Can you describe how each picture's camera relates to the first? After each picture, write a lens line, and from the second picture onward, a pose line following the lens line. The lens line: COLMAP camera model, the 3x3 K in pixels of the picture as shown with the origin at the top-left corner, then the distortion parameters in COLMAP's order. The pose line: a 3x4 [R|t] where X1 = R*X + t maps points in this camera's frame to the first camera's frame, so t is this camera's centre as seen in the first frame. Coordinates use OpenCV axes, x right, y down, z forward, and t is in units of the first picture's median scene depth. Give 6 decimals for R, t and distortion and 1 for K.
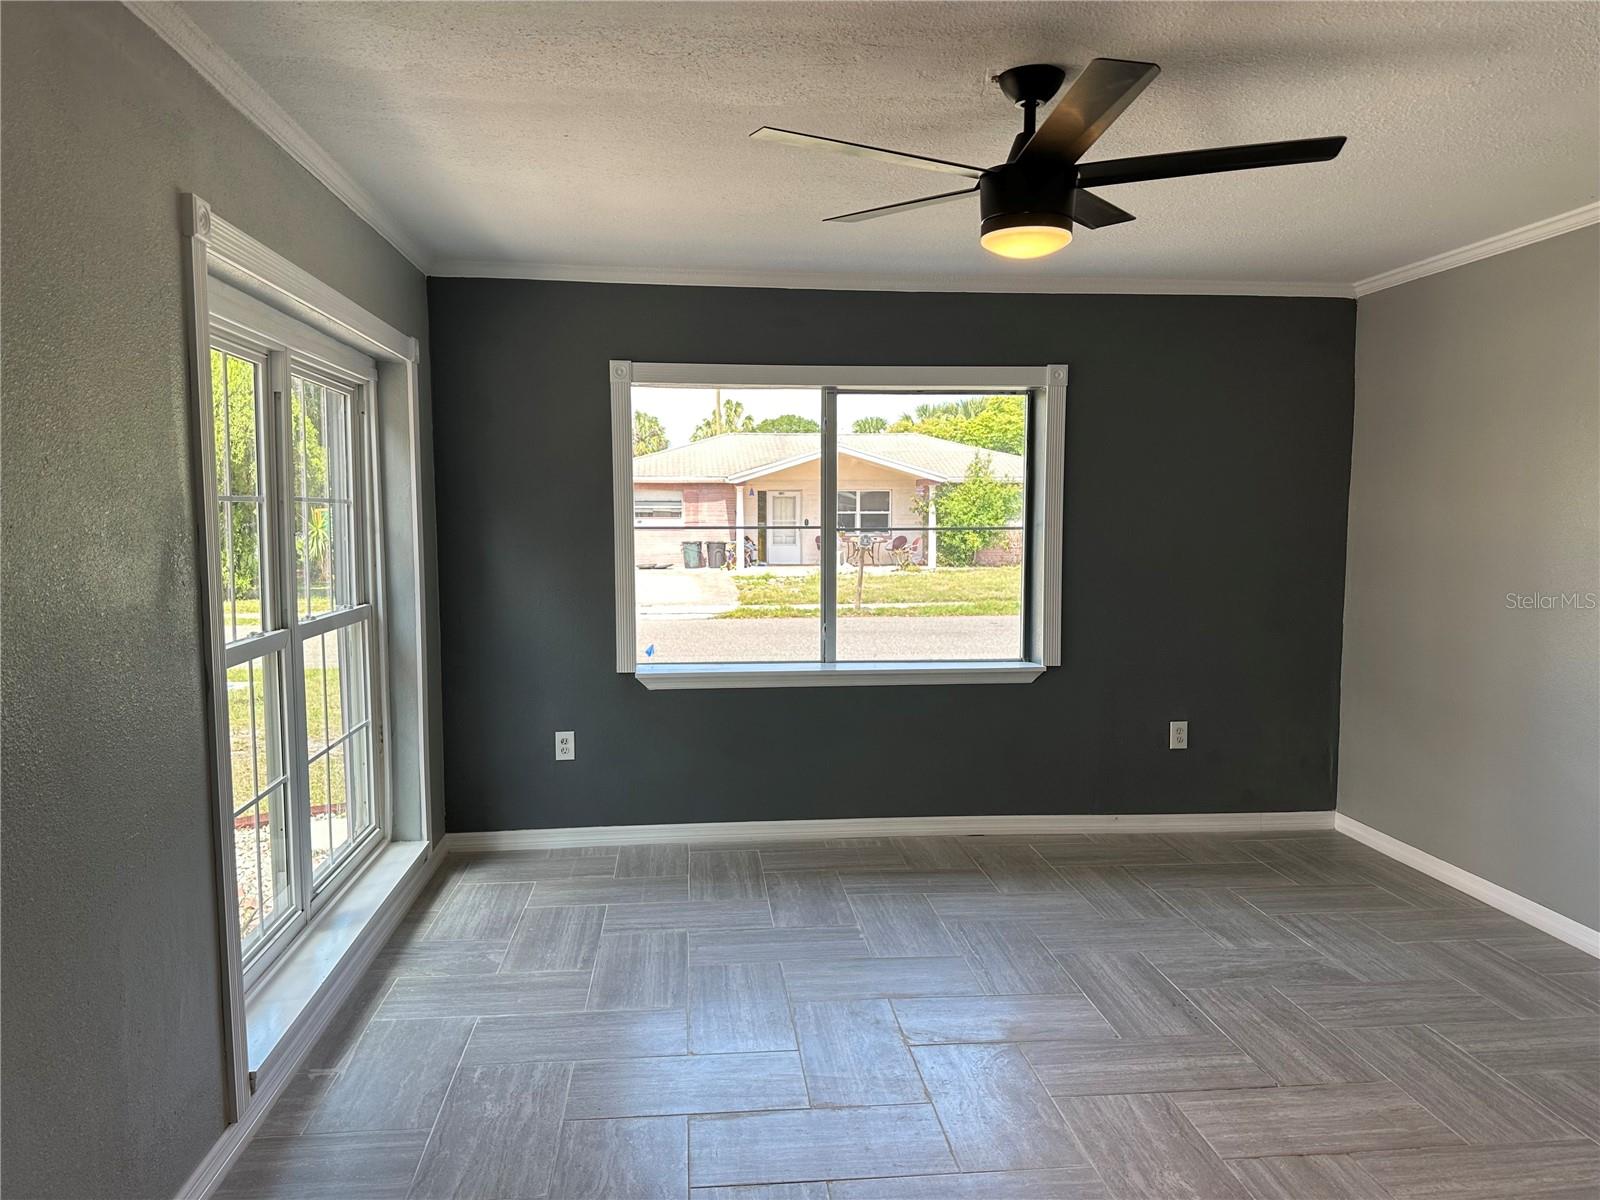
lens RADIAL K [[1126.1, 0, 806.1], [0, 1126.1, 601.1], [0, 0, 1]] dist [0.060764, -0.073841]
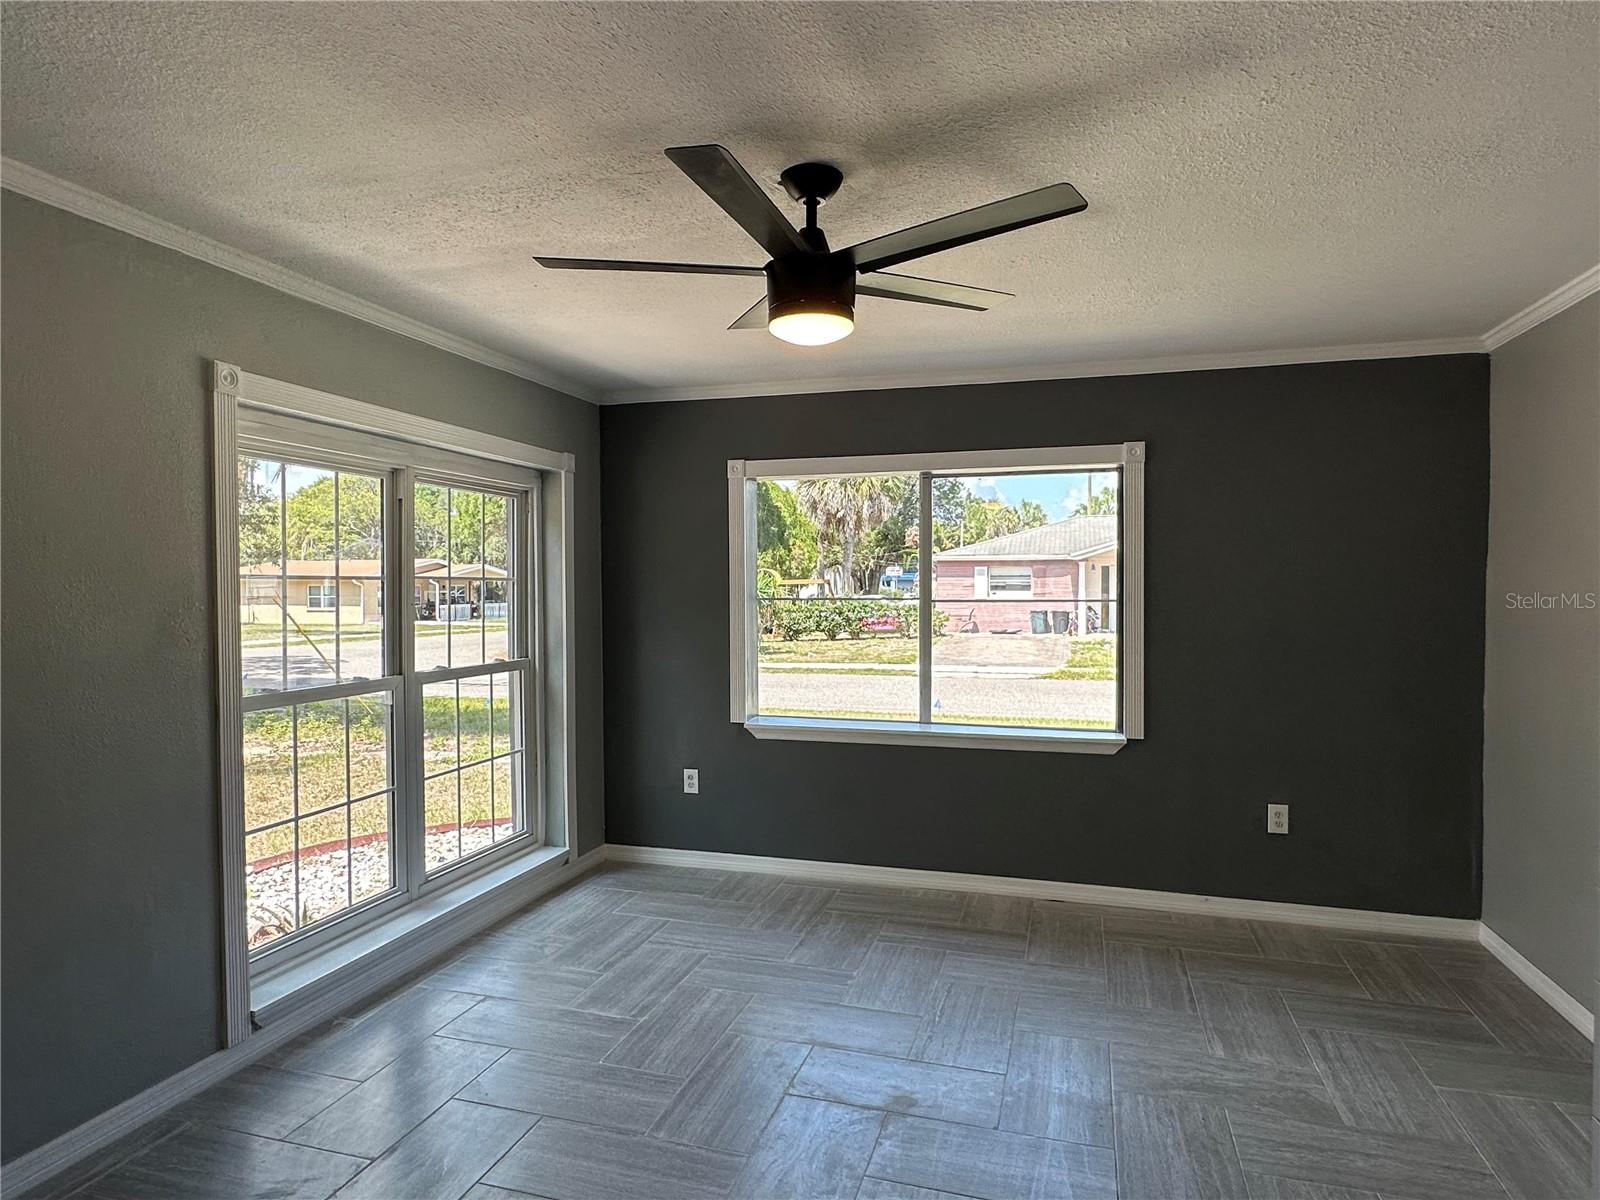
lens RADIAL K [[944.2, 0, 806.8], [0, 944.2, 605.1], [0, 0, 1]] dist [-0.009656, 0.011360]
pose [[0.923068, 0.005668, -0.384594, 0.285806], [-0.027828, 0.998255, -0.052079, -0.009631], [0.383628, 0.058775, 0.921616, 0.115425]]
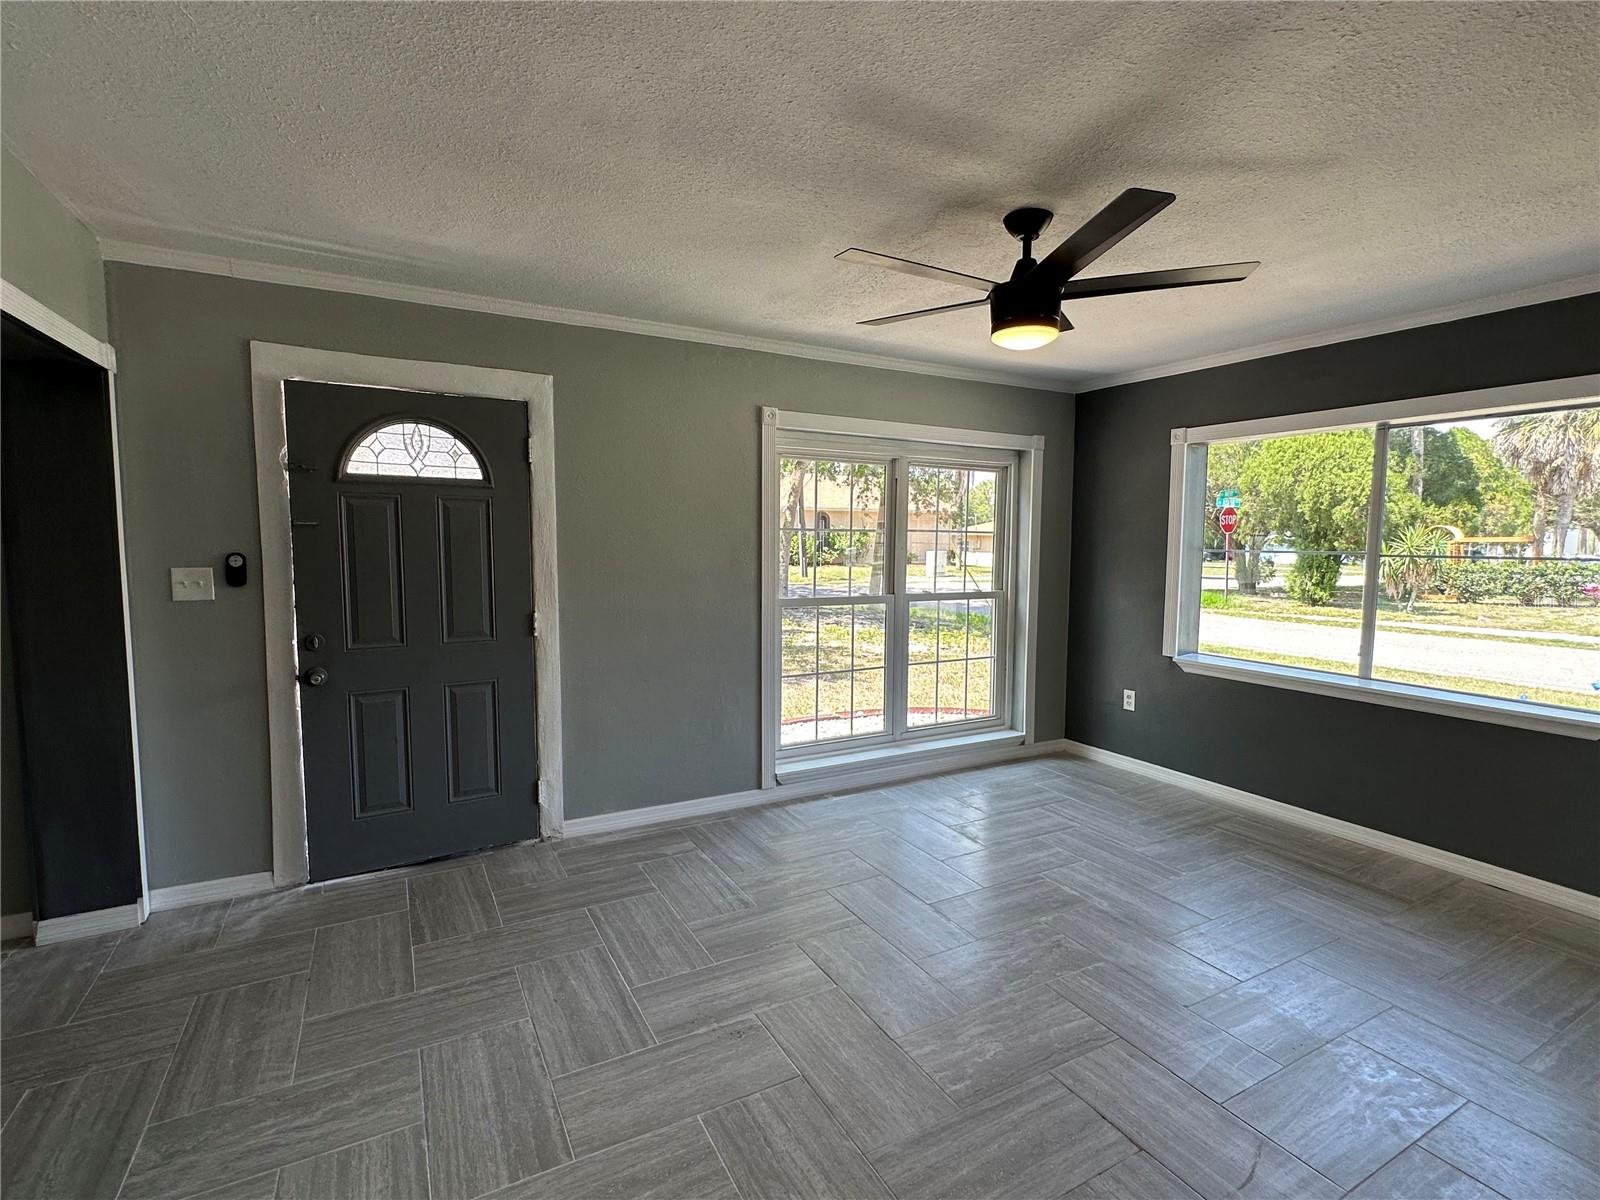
lens RADIAL K [[766.3, 0, 794.8], [0, 766.3, 601.1], [0, 0, 1]] dist [-0.004020, 0.000670]
pose [[0.378551, 0.078424, -0.922252, 0.524472], [-0.081183, 0.995377, 0.051319, -0.014060], [0.922013, 0.055445, 0.383167, 0.223115]]
